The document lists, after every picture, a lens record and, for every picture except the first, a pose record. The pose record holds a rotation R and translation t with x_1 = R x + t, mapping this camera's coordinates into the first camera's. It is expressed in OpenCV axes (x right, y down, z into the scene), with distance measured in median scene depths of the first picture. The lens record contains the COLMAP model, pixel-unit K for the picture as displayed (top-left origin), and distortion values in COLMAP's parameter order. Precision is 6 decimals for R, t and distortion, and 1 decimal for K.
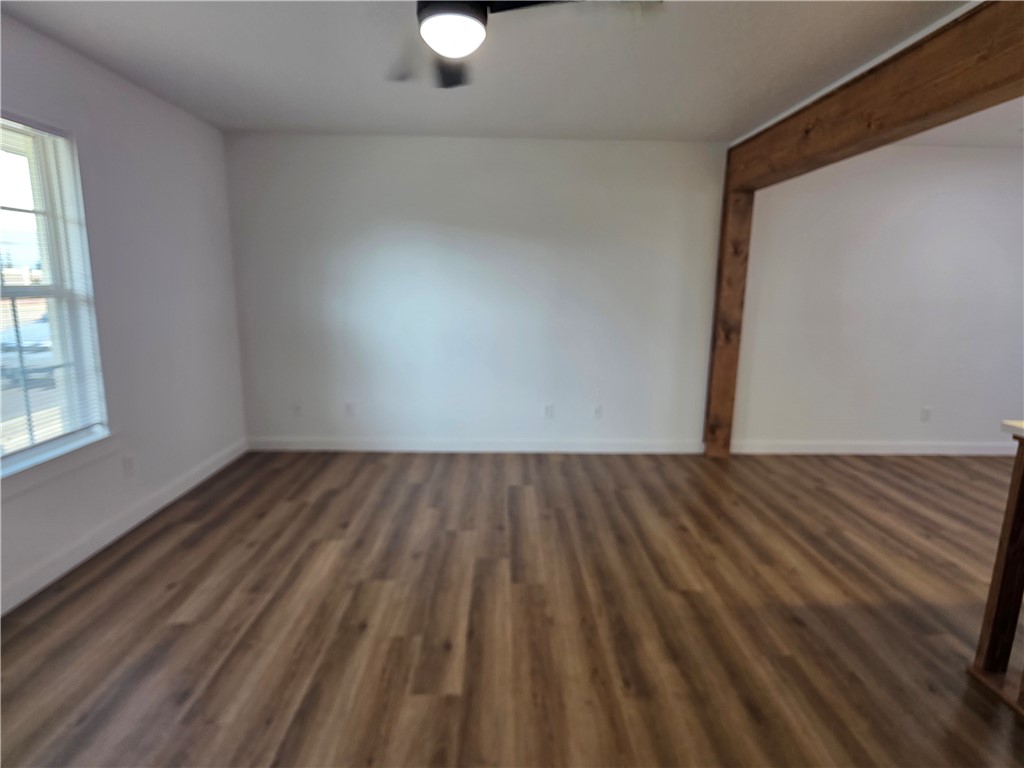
lens RADIAL K [[527.8, 0, 513.3], [0, 527.8, 381.0], [0, 0, 1]] dist [0.001693, -0.000675]
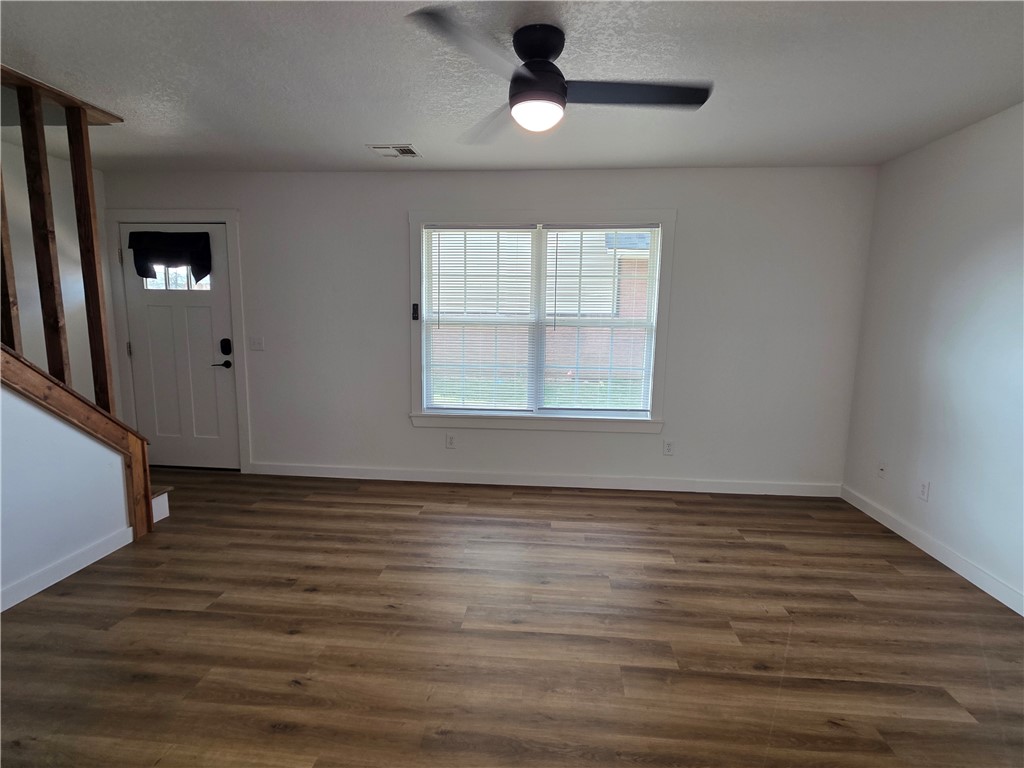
lens RADIAL K [[519.4, 0, 510.2], [0, 519.4, 386.2], [0, 0, 1]] dist [0.004110, 0.000147]
pose [[-0.104030, 0.129194, -0.986147, 0.666527], [-0.196211, 0.969375, 0.147695, -0.122164], [0.975028, 0.208857, -0.075495, 0.675437]]
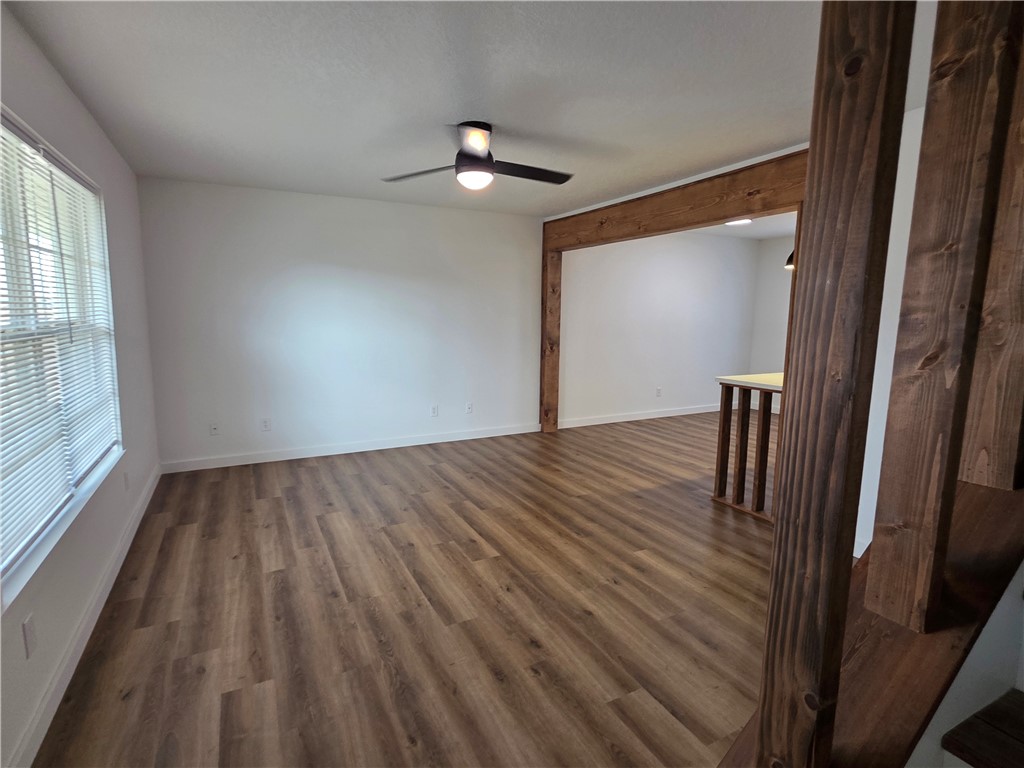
lens RADIAL K [[519.4, 0, 510.2], [0, 519.4, 386.2], [0, 0, 1]] dist [0.004110, 0.000147]
pose [[0.897410, -0.068831, 0.435796, -0.475107], [0.083483, 0.996403, -0.014536, 0.045560], [-0.433228, 0.049426, 0.899928, -0.345930]]
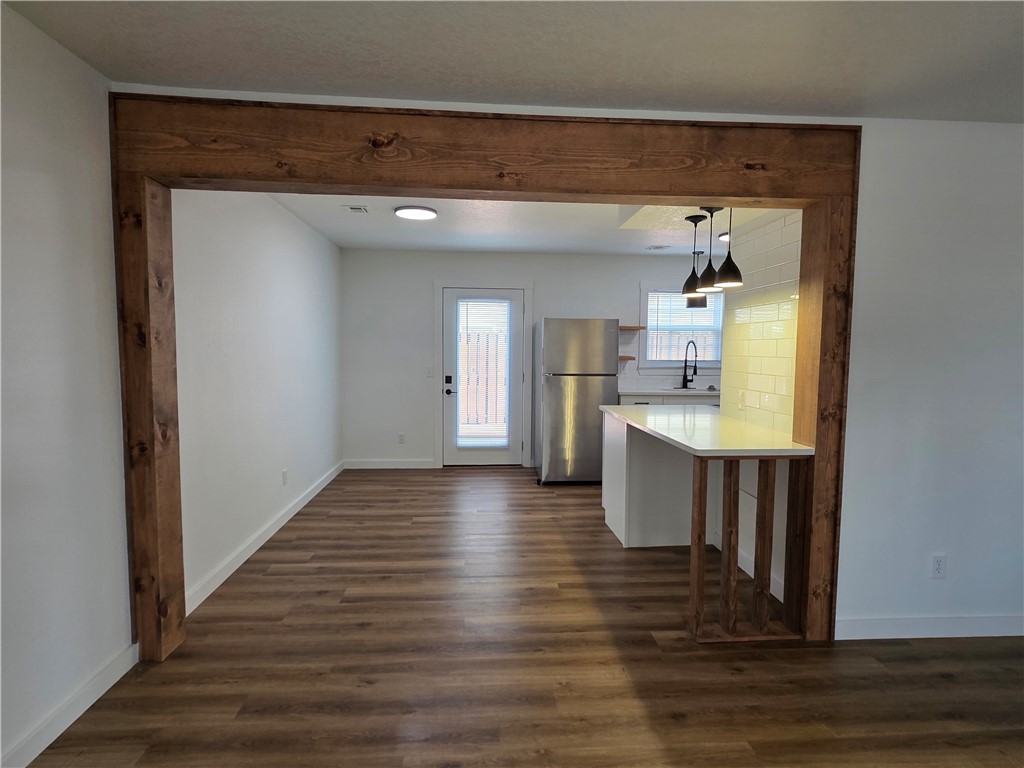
lens RADIAL K [[527.8, 0, 513.3], [0, 527.8, 381.0], [0, 0, 1]] dist [0.001693, -0.000675]
pose [[-0.048709, -0.086311, 0.995077, -0.231261], [0.167681, 0.981413, 0.093334, -0.185392], [-0.984637, 0.171401, -0.033331, 0.918252]]
